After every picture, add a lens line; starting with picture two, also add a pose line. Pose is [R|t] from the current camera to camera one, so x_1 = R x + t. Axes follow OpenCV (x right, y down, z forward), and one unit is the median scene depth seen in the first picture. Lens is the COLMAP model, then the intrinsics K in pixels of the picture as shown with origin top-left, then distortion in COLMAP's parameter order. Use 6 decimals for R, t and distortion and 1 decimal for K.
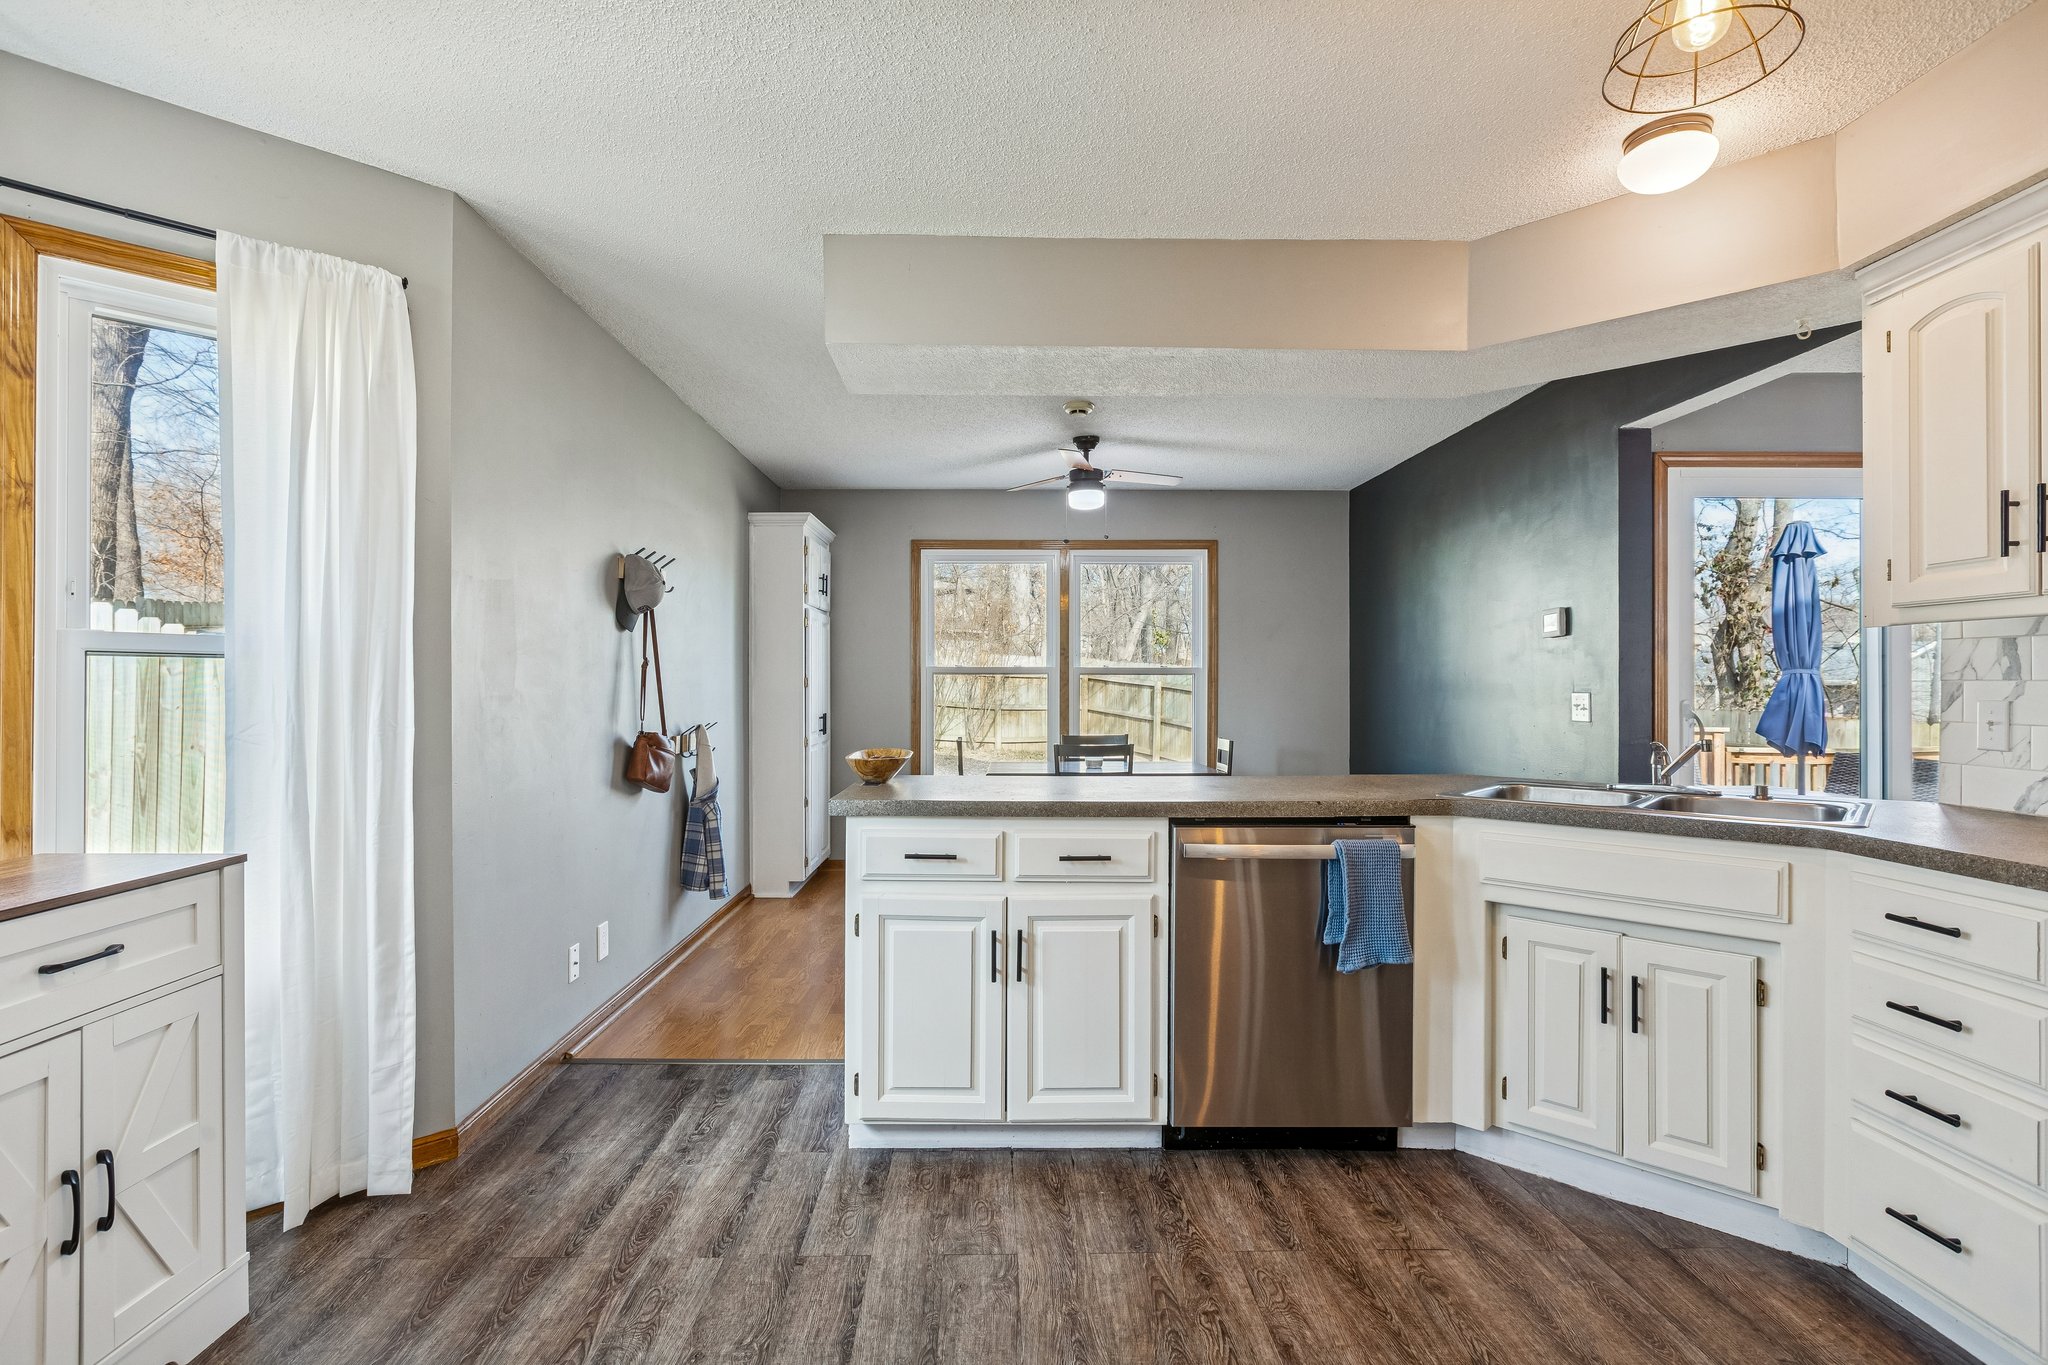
lens RADIAL K [[979.4, 0, 1024.0], [0, 979.4, 682.5], [0, 0, 1]] dist [0.012904, 0.000505]
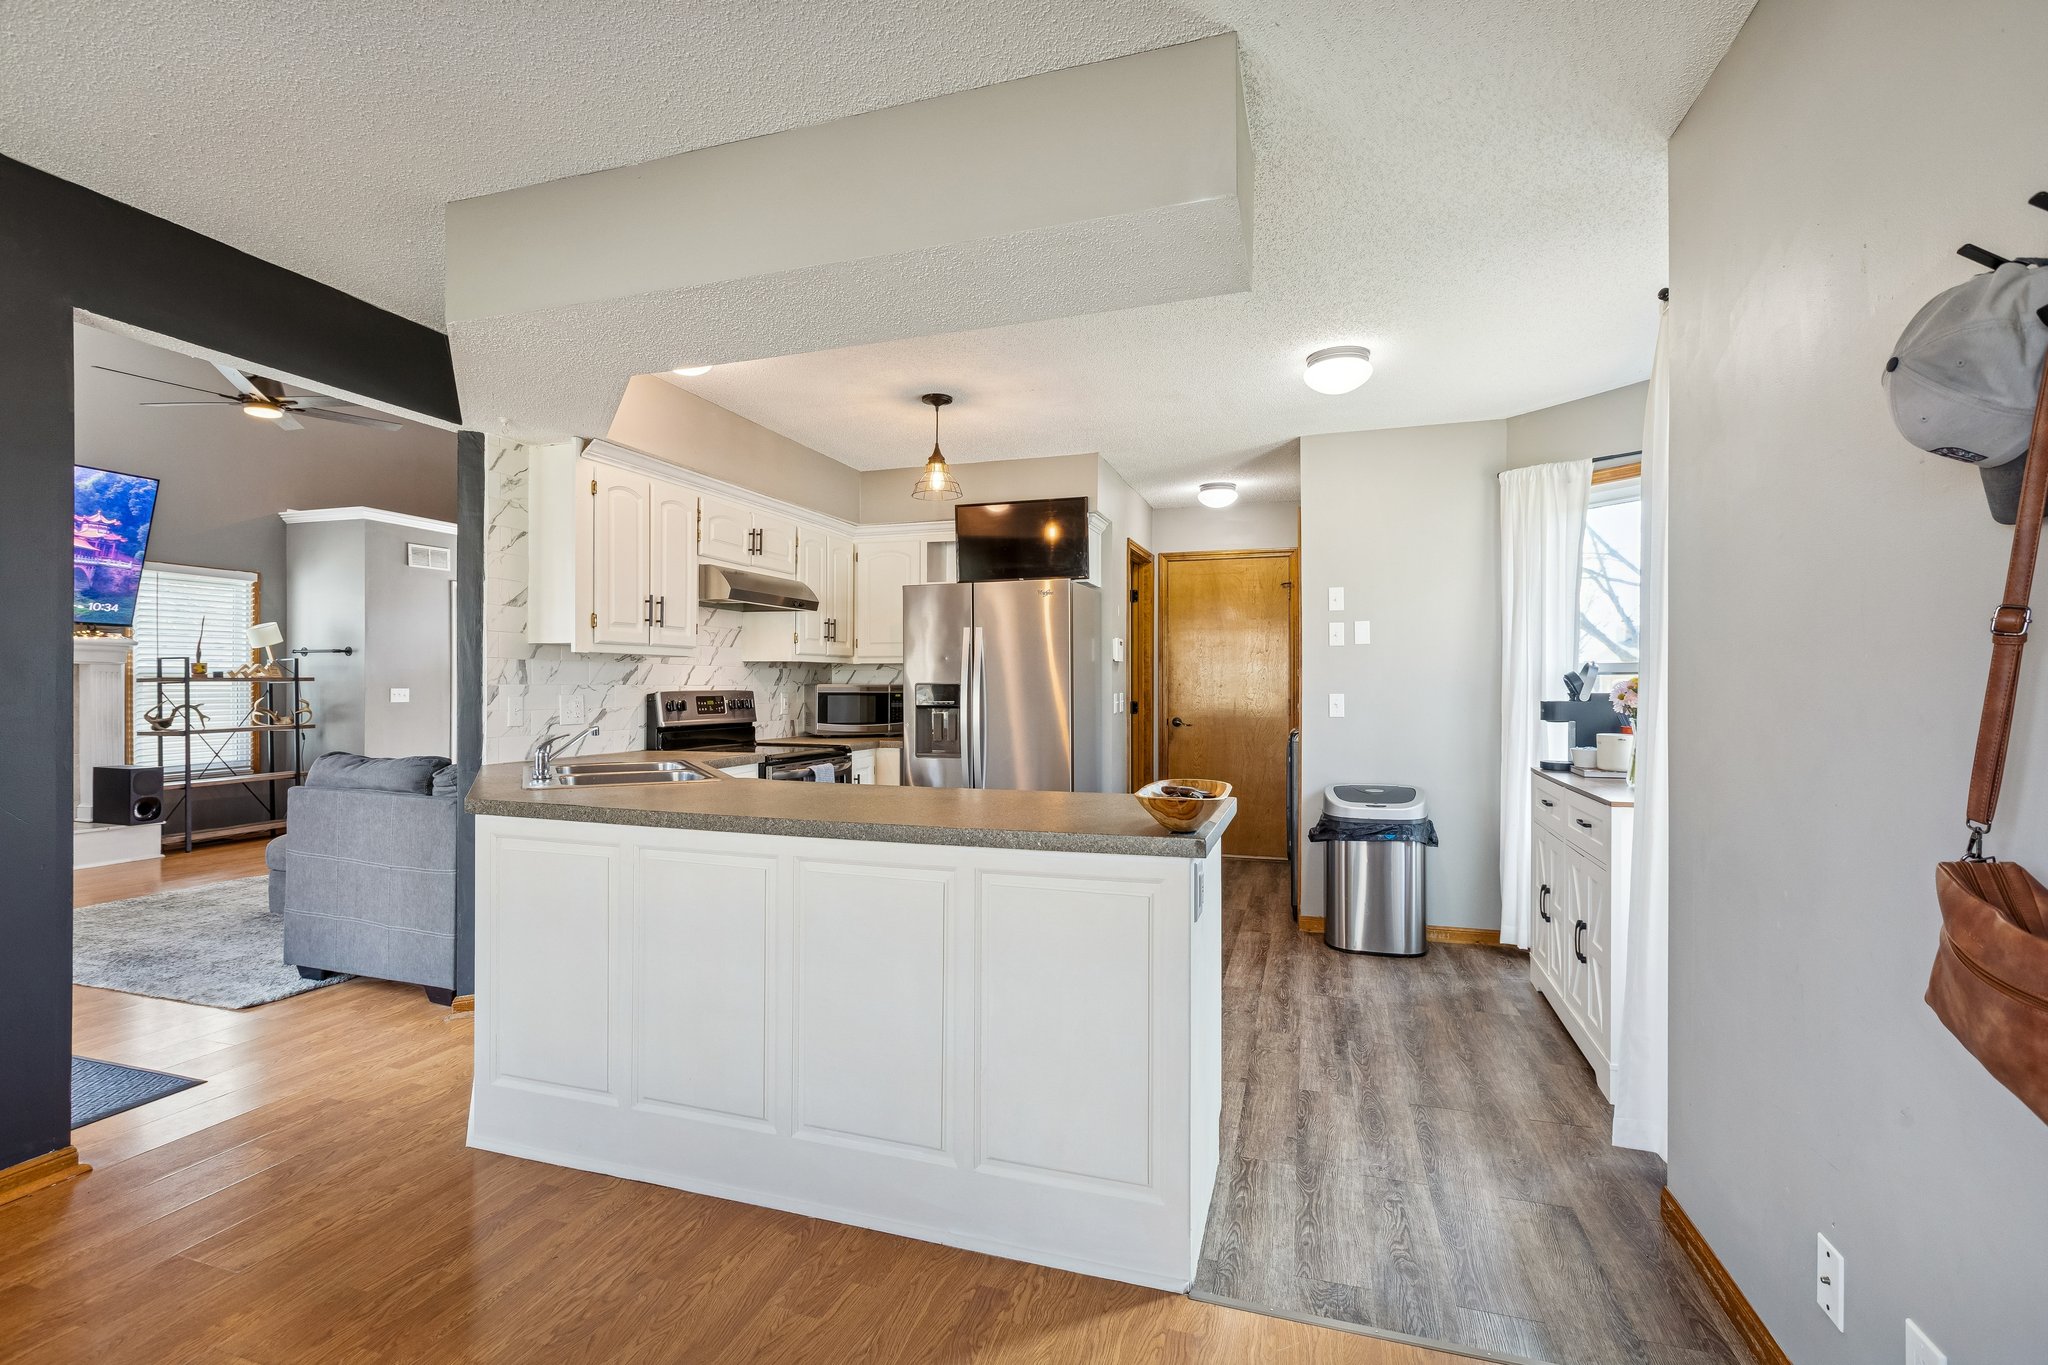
lens RADIAL K [[925.8, 0, 1005.4], [0, 925.8, 682.9], [0, 0, 1]] dist [-0.001014, 0.000246]
pose [[-0.937756, -0.000511, 0.347295, -0.338411], [-0.002441, 0.999984, -0.005119, 0.001182], [-0.347287, -0.005648, -0.937742, 2.201064]]
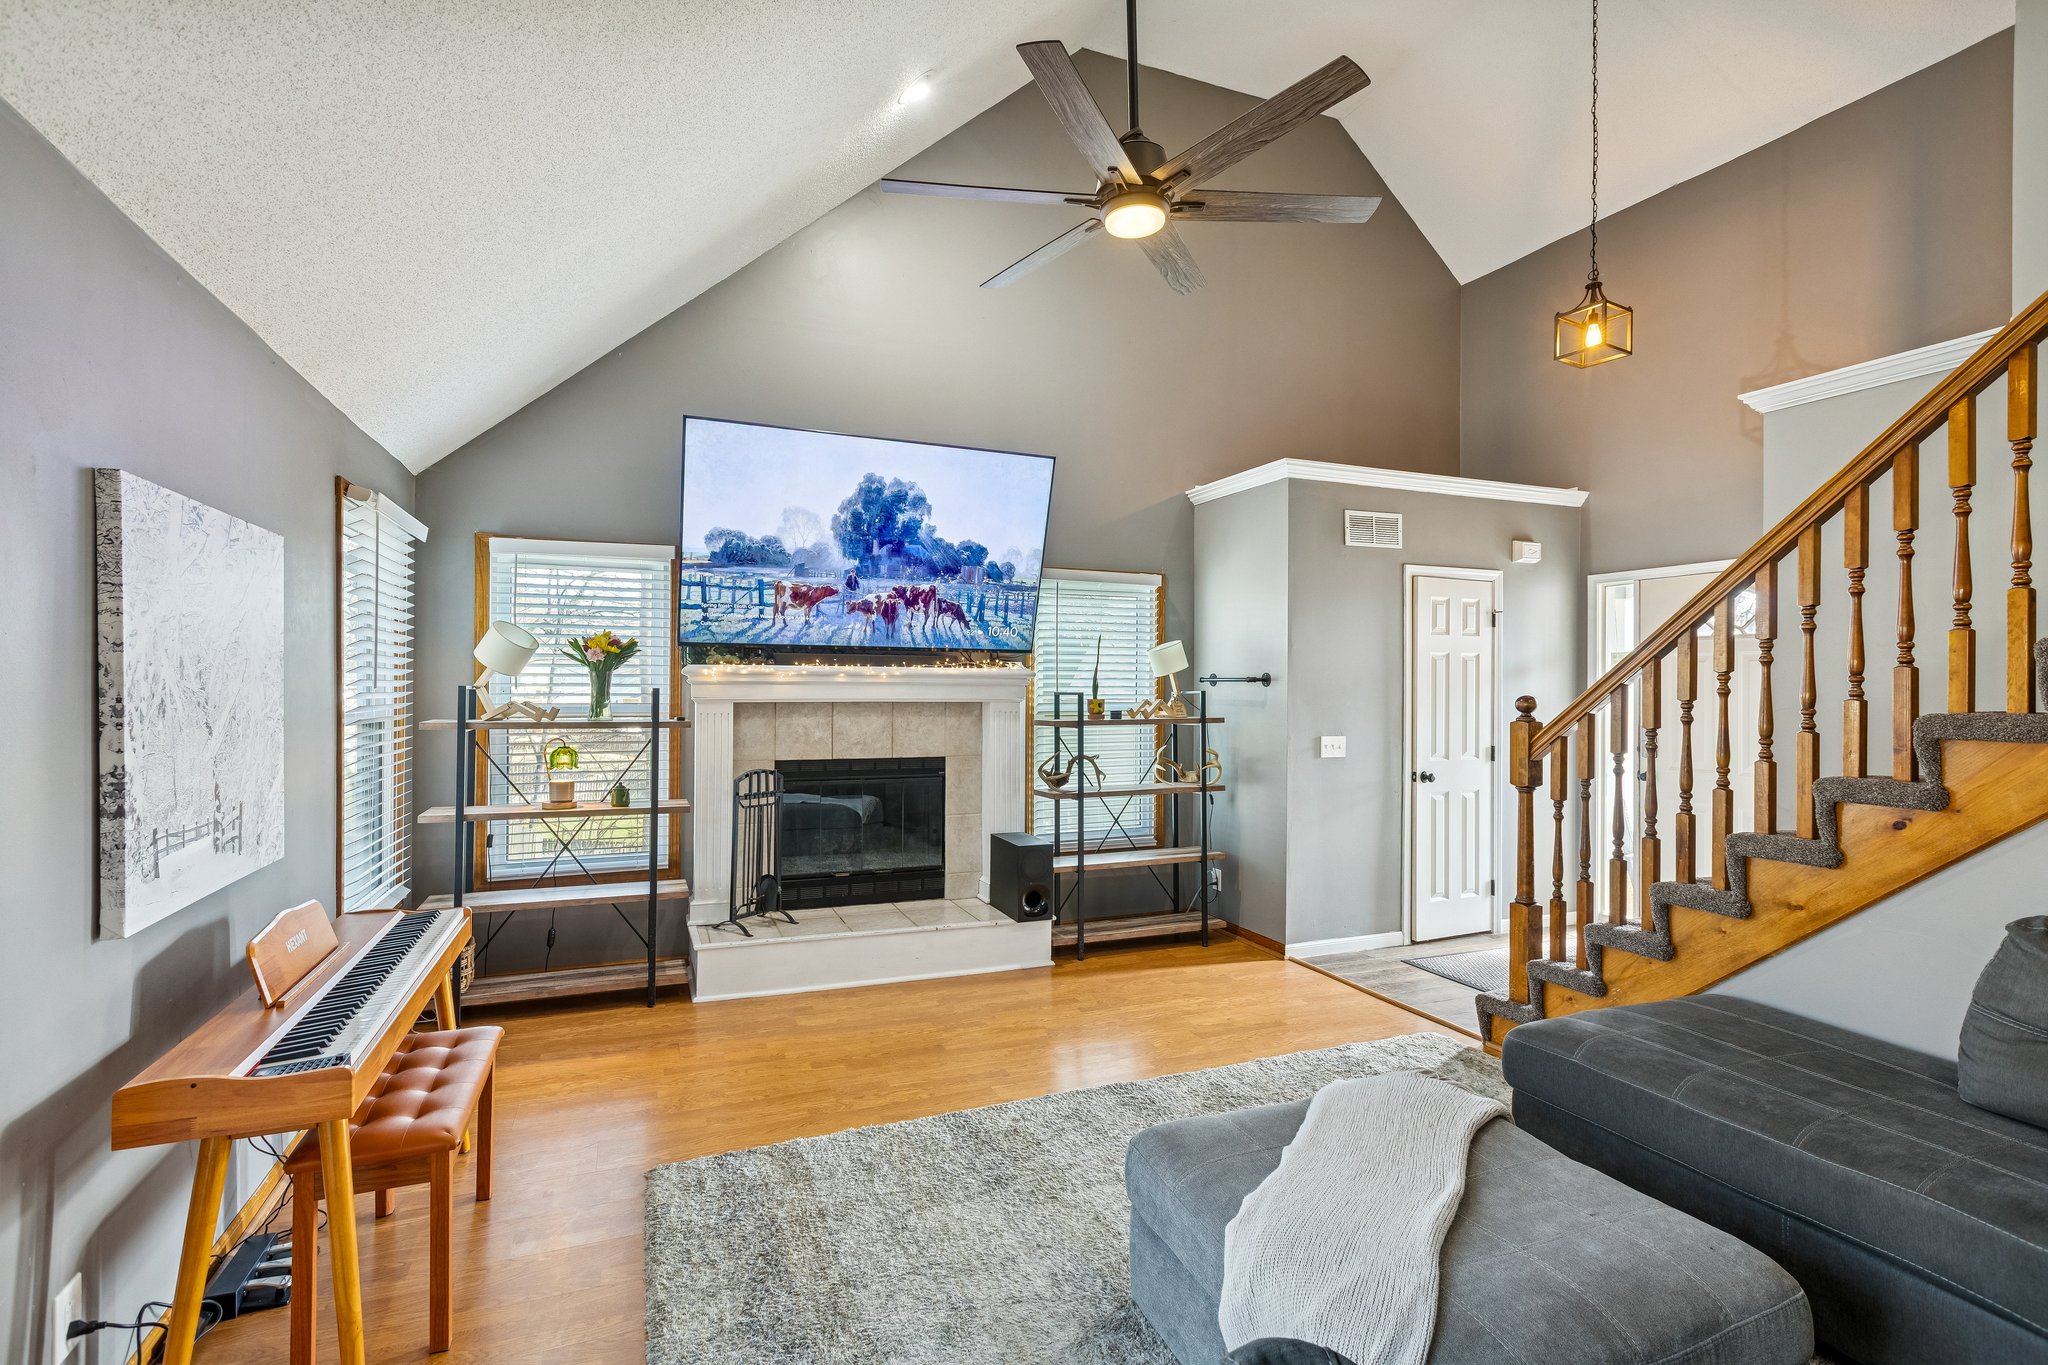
lens RADIAL K [[925.8, 0, 1005.4], [0, 925.8, 682.9], [0, 0, 1]] dist [-0.001014, 0.000246]
pose [[-0.327540, -0.000995, 0.944837, 1.146094], [-0.010057, 0.999946, -0.002433, -0.106396], [-0.944784, -0.010299, -0.327532, 1.216561]]
